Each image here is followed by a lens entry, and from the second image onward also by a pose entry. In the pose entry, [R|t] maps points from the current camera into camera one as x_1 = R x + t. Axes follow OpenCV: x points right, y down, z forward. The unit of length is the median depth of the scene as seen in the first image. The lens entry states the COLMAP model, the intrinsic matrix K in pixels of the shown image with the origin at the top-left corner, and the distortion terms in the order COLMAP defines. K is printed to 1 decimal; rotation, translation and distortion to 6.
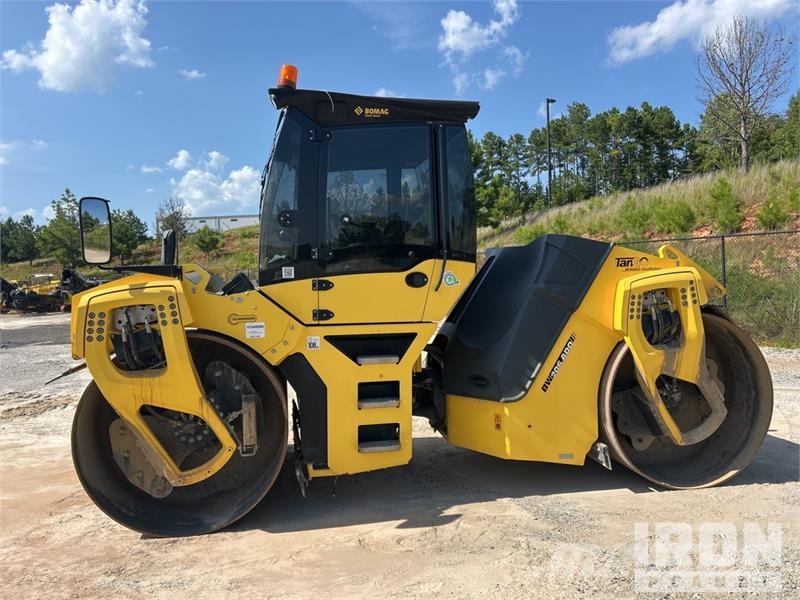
lens RADIAL K [[609.5, 0, 402.7], [0, 609.5, 297.7], [0, 0, 1]] dist [0.074520, -0.091351]
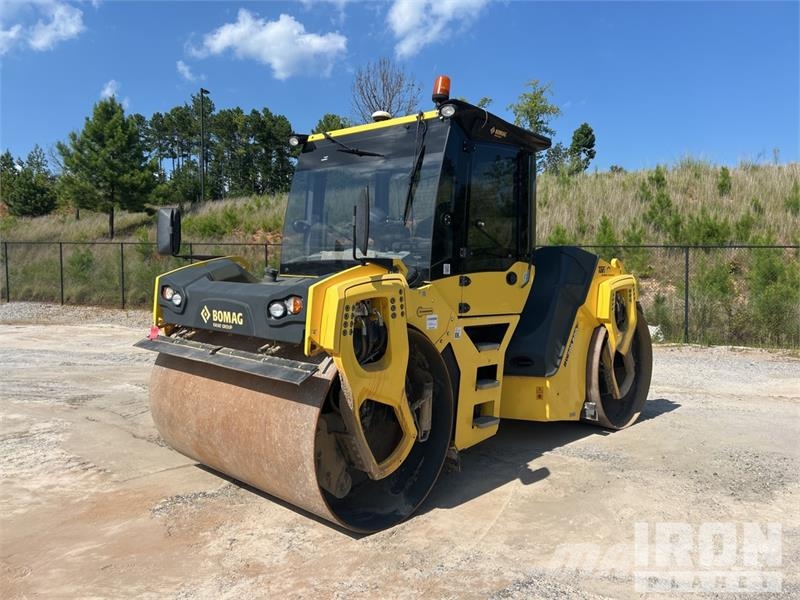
lens RADIAL K [[609.5, 0, 402.7], [0, 609.5, 297.7], [0, 0, 1]] dist [0.074520, -0.091351]
pose [[0.802668, 0.009027, 0.596357, -0.848803], [-0.014675, 0.999882, 0.004616, 0.005775], [-0.596245, -0.012456, 0.802706, 0.166766]]
